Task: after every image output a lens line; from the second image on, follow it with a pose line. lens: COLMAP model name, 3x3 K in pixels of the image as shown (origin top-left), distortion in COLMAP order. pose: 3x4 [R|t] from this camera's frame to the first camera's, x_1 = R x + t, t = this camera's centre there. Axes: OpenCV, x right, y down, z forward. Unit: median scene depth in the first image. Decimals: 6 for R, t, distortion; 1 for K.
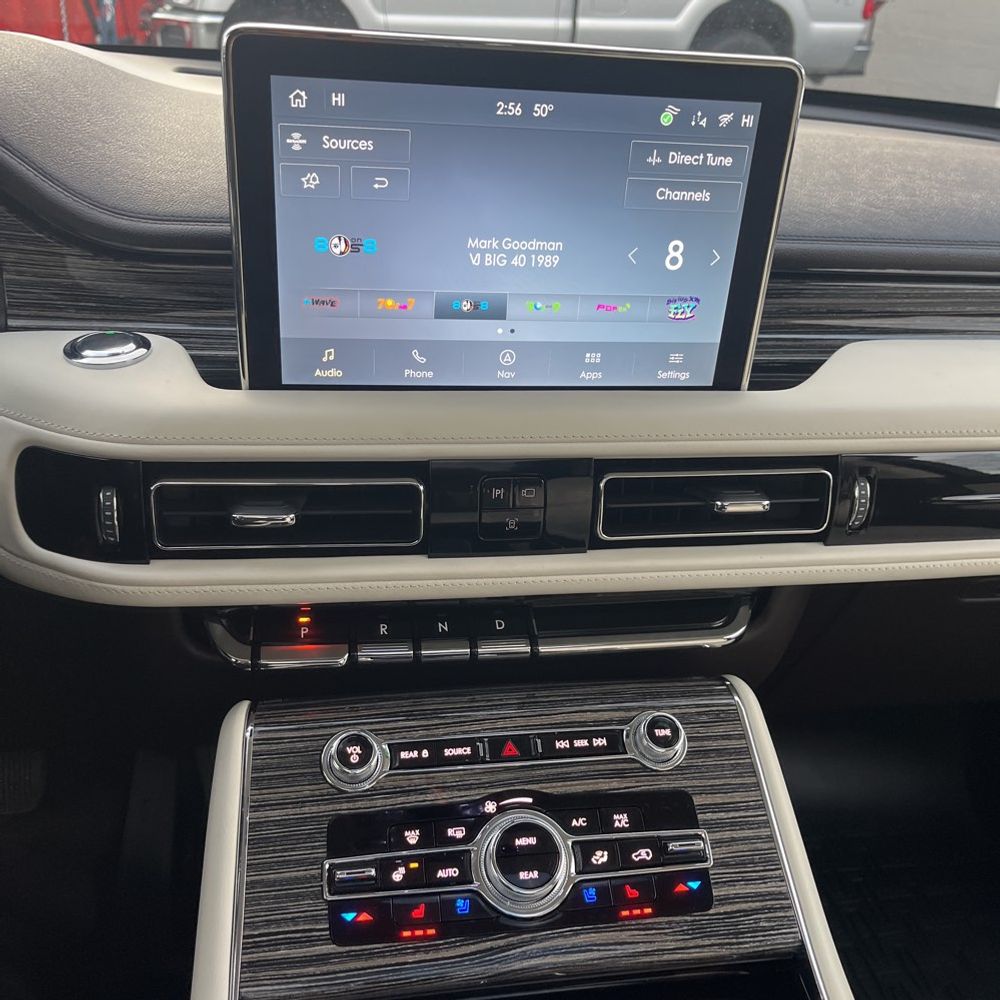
lens RADIAL K [[1010.0, 0, 502.2], [0, 1010.0, 499.2], [0, 0, 1]] dist [0.029724, 0.000000]
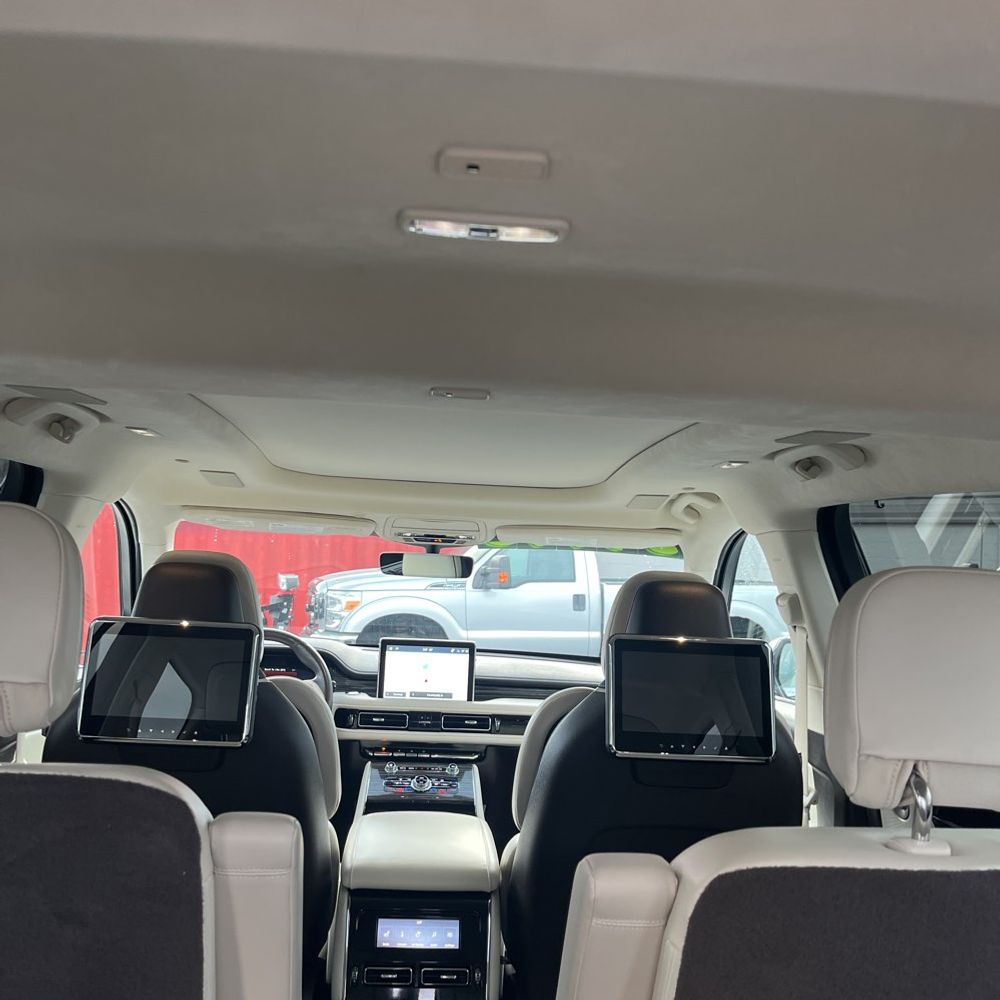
lens RADIAL K [[1010.0, 0, 499.9], [0, 1010.0, 497.2], [0, 0, 1]] dist [0.029724, 0.000000]
pose [[0.993775, -0.033818, -0.106144, 0.960492], [-0.029587, 0.838469, -0.544145, 1.818549], [0.107401, 0.543898, 0.832250, -3.821757]]
